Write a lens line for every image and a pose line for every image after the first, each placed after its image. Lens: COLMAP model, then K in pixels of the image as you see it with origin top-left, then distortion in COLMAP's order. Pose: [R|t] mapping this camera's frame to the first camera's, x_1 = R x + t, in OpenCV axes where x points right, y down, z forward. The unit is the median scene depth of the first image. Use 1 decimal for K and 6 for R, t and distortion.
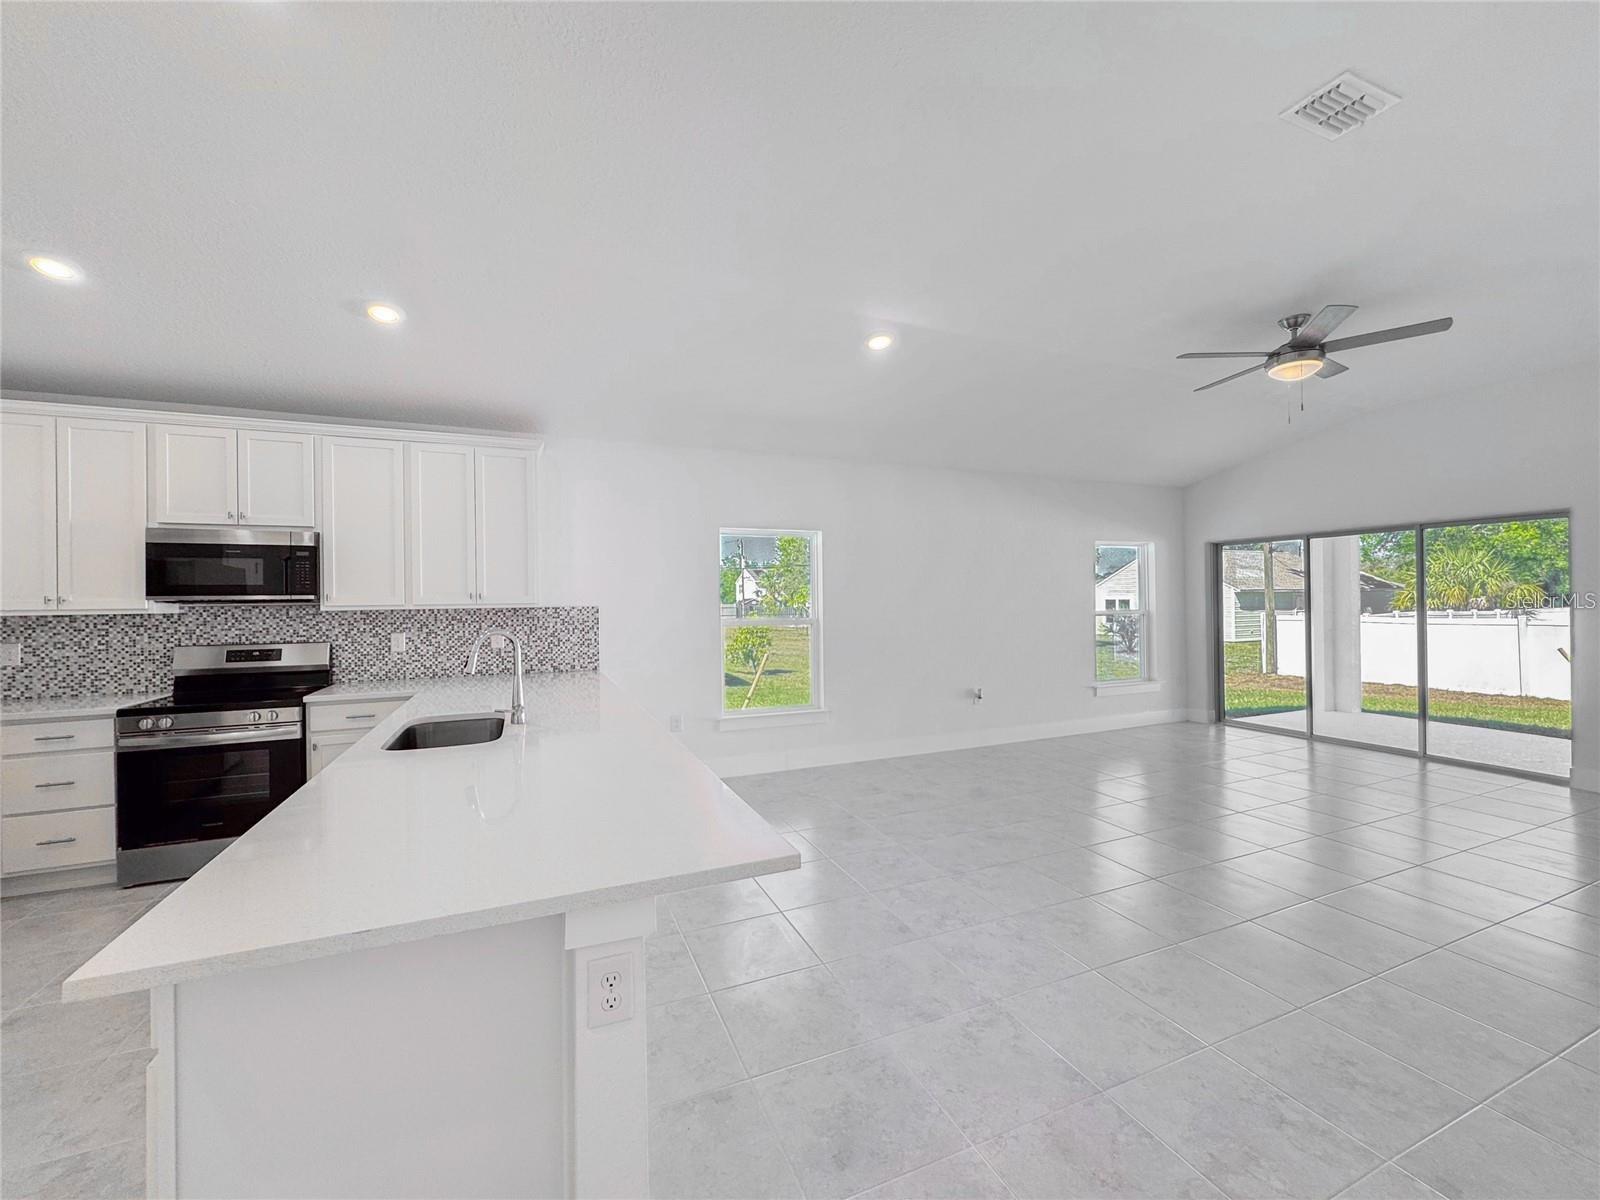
lens RADIAL K [[644.7, 0, 800.0], [0, 644.7, 600.0], [0, 0, 1]] dist [-0.000737, -0.000086]
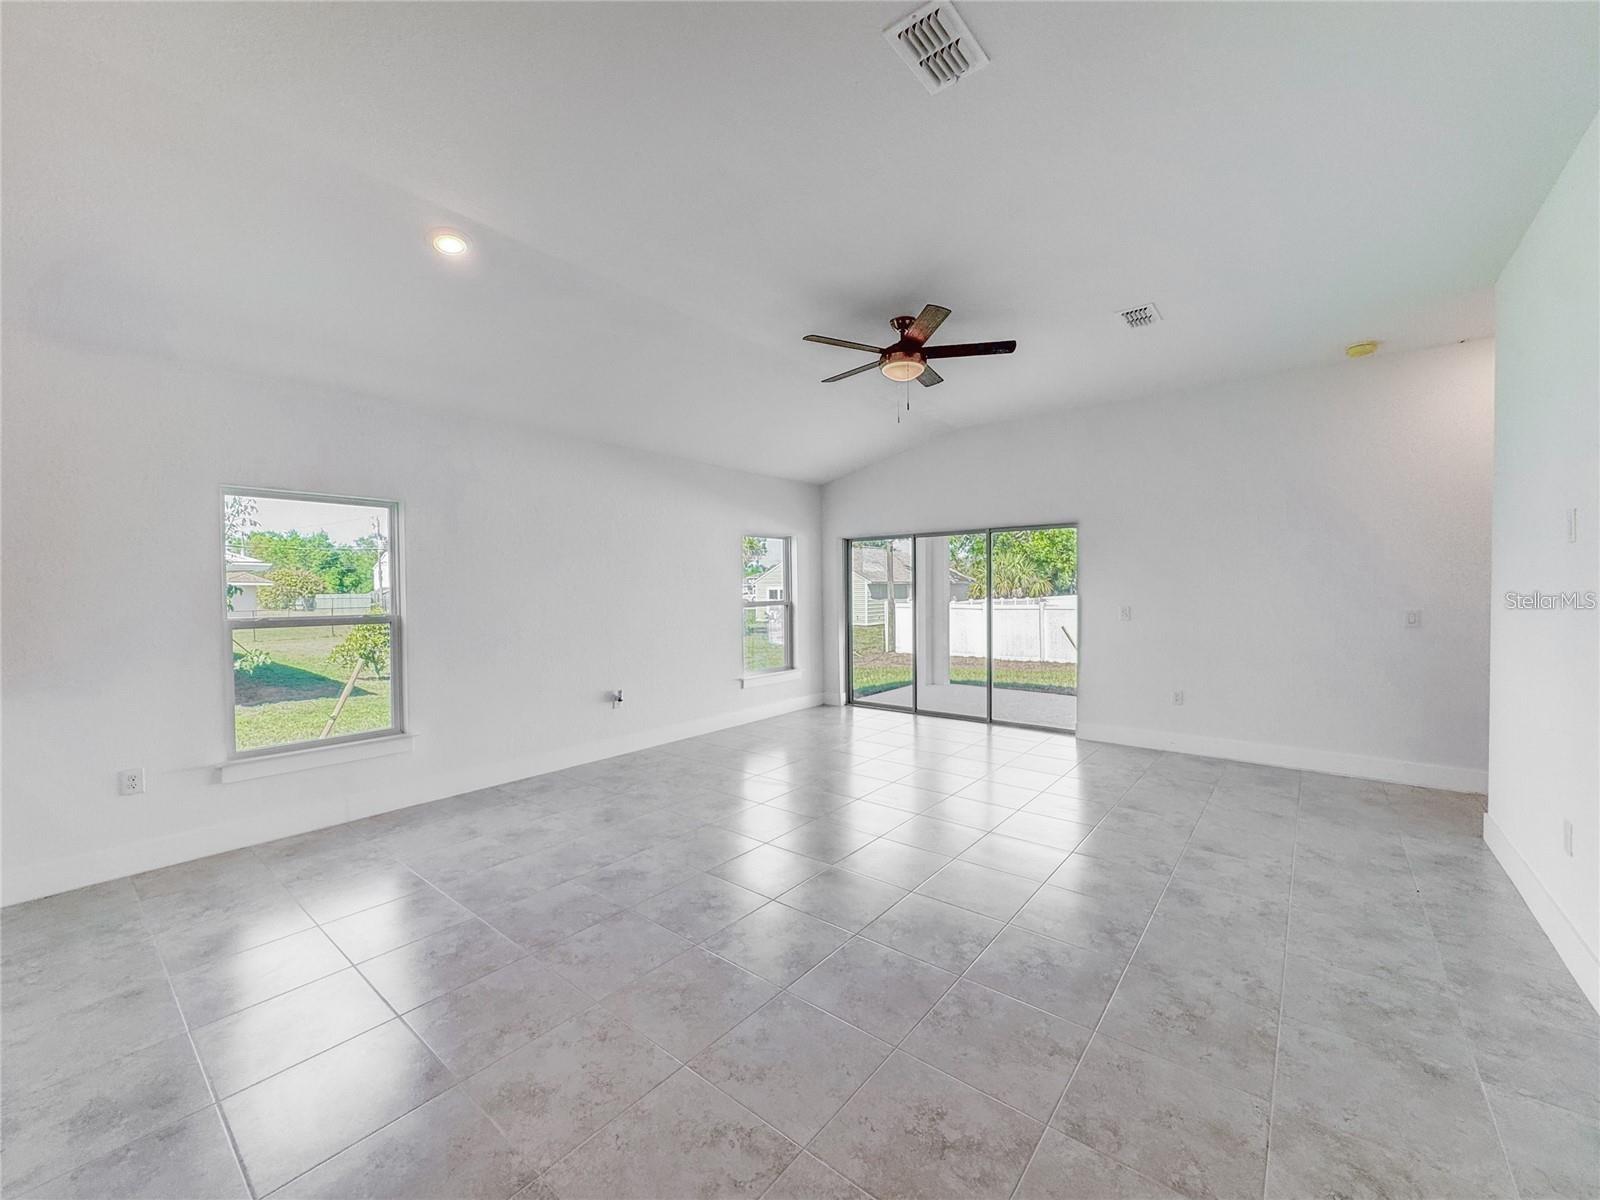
lens RADIAL K [[634.1, 0, 800.0], [0, 634.1, 600.0], [0, 0, 1]] dist [-0.003156, -0.000664]
pose [[0.884925, -0.005469, 0.465702, 0.076288], [-0.002300, 0.999868, 0.016112, -0.002194], [-0.465728, -0.015329, 0.884795, 0.089452]]
